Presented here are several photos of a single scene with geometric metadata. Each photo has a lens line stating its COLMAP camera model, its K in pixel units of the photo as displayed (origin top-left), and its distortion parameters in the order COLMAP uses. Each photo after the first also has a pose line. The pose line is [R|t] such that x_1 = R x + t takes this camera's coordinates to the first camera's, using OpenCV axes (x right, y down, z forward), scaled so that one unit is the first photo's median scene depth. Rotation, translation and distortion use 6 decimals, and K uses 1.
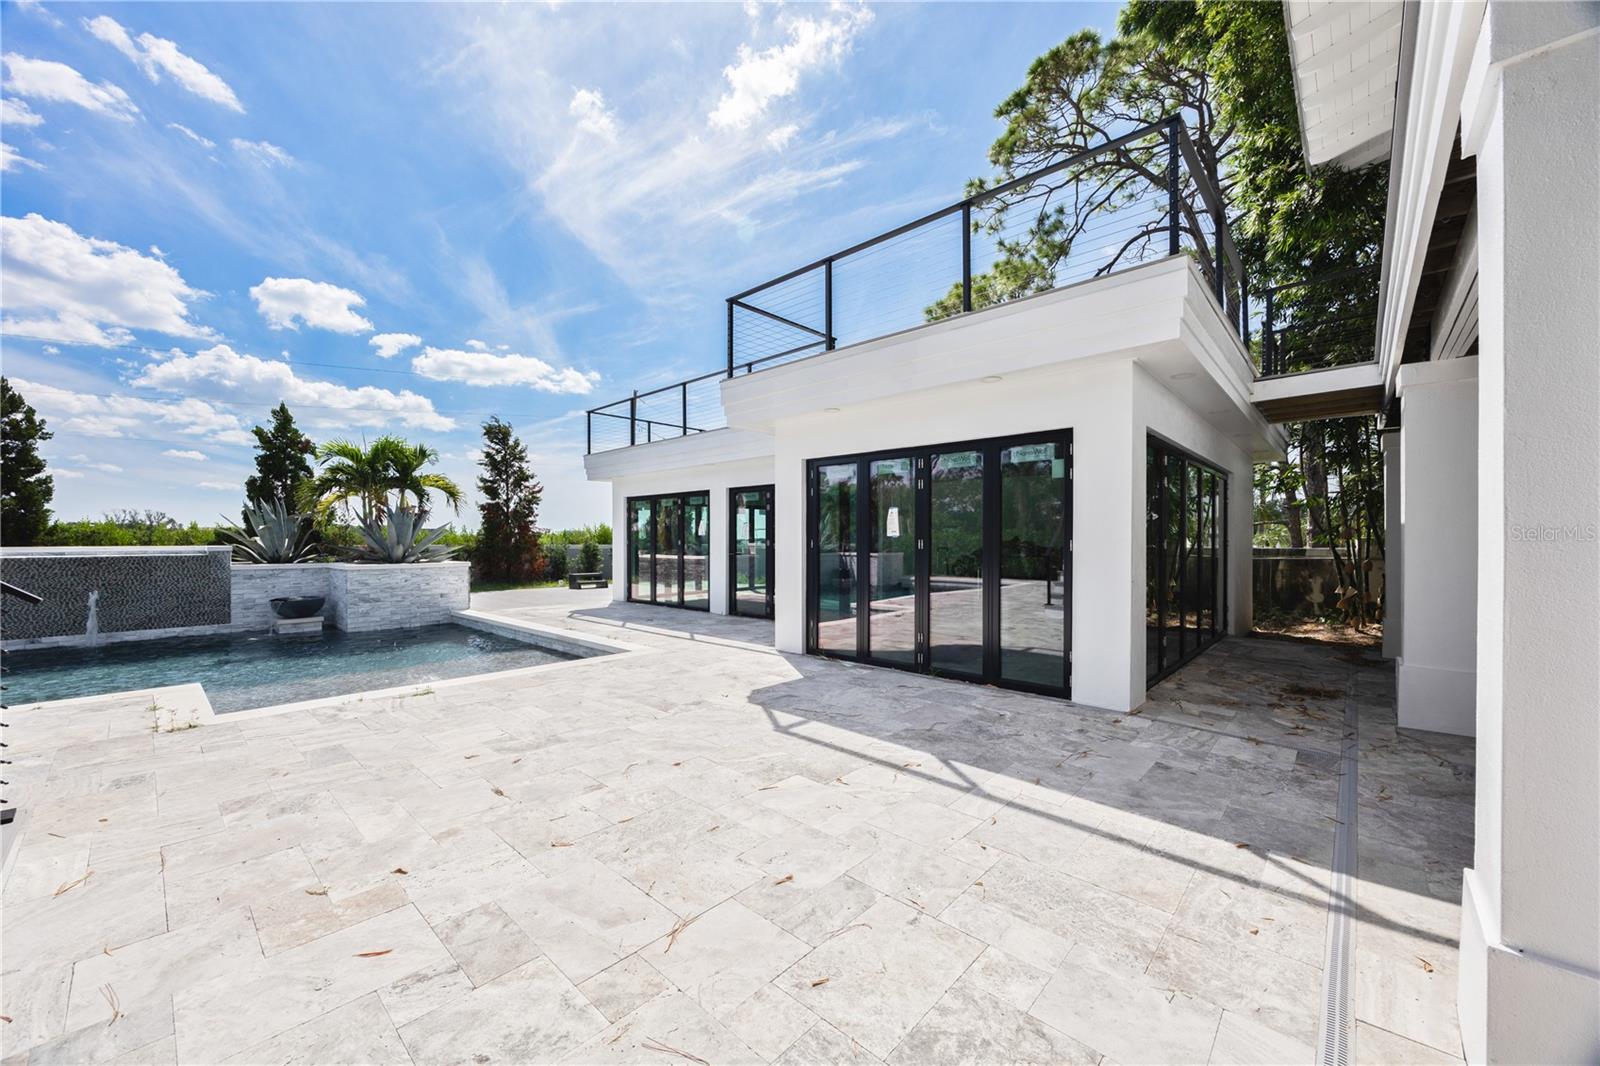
lens RADIAL K [[622.5, 0, 796.7], [0, 622.5, 540.1], [0, 0, 1]] dist [-0.000490, -0.000668]
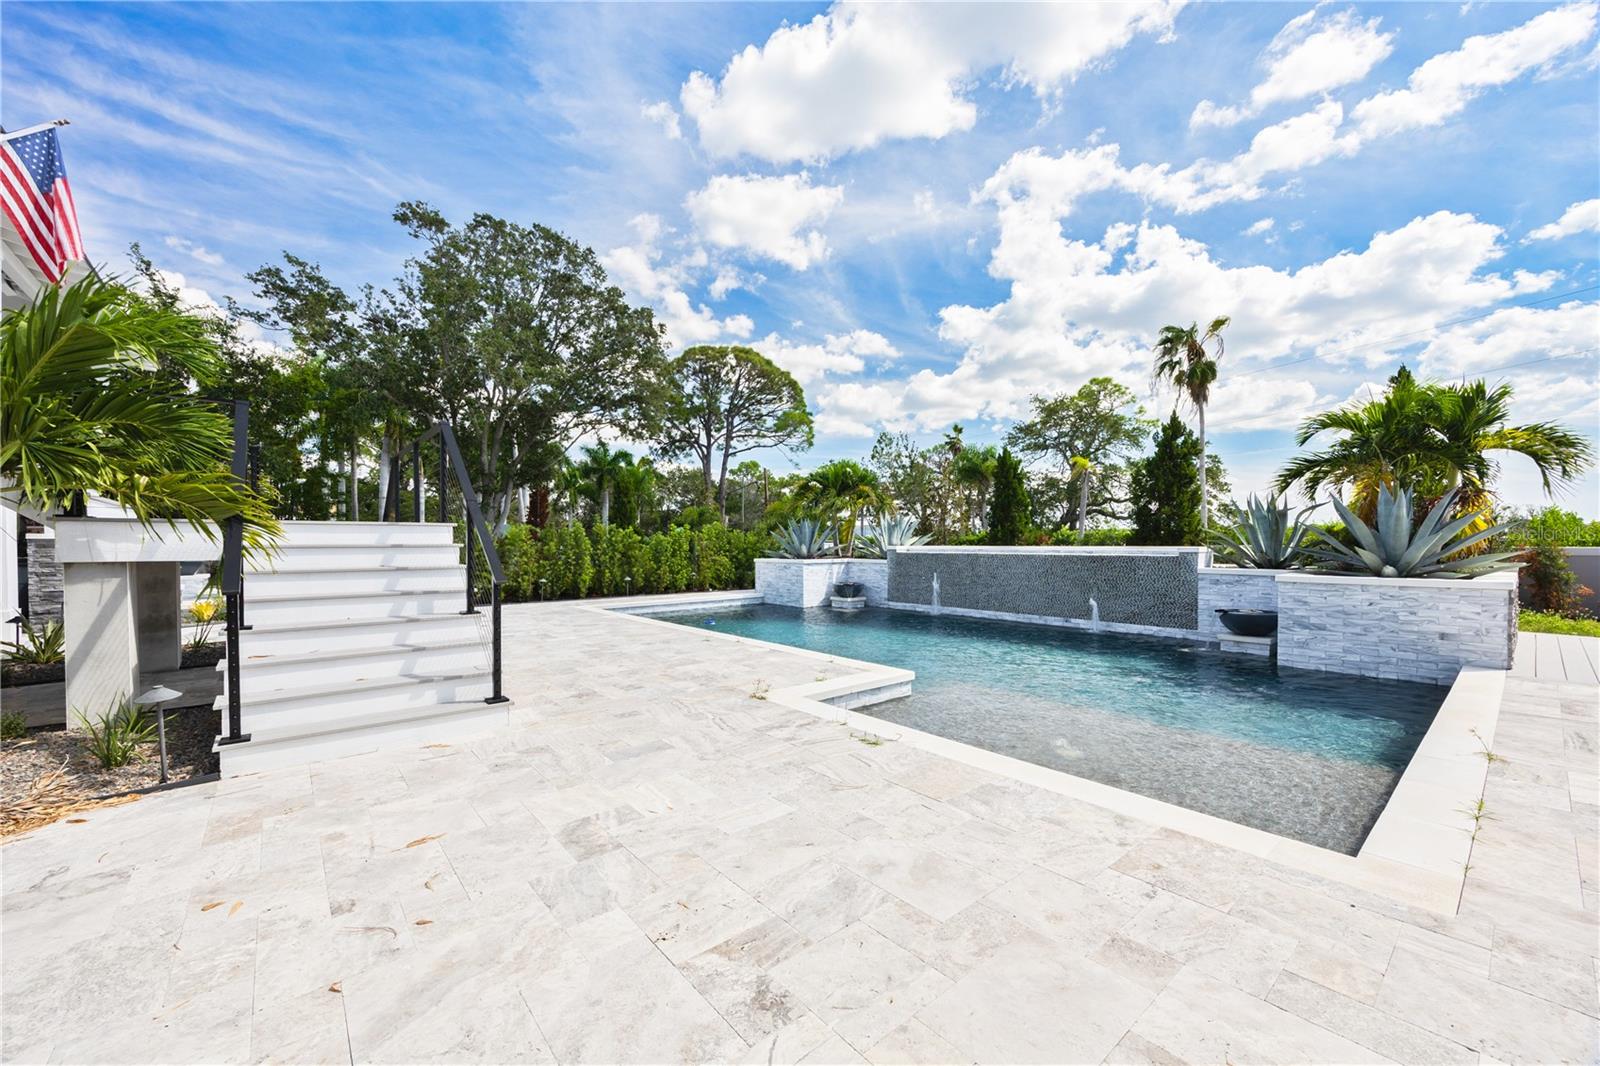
lens RADIAL K [[622.5, 0, 785.7], [0, 622.5, 547.4], [0, 0, 1]] dist [-0.000490, -0.000668]
pose [[-0.137874, 0.011336, -0.990385, 0.196037], [0.004342, 0.999932, 0.010841, -0.006101], [0.990440, -0.002805, -0.137914, 1.076572]]
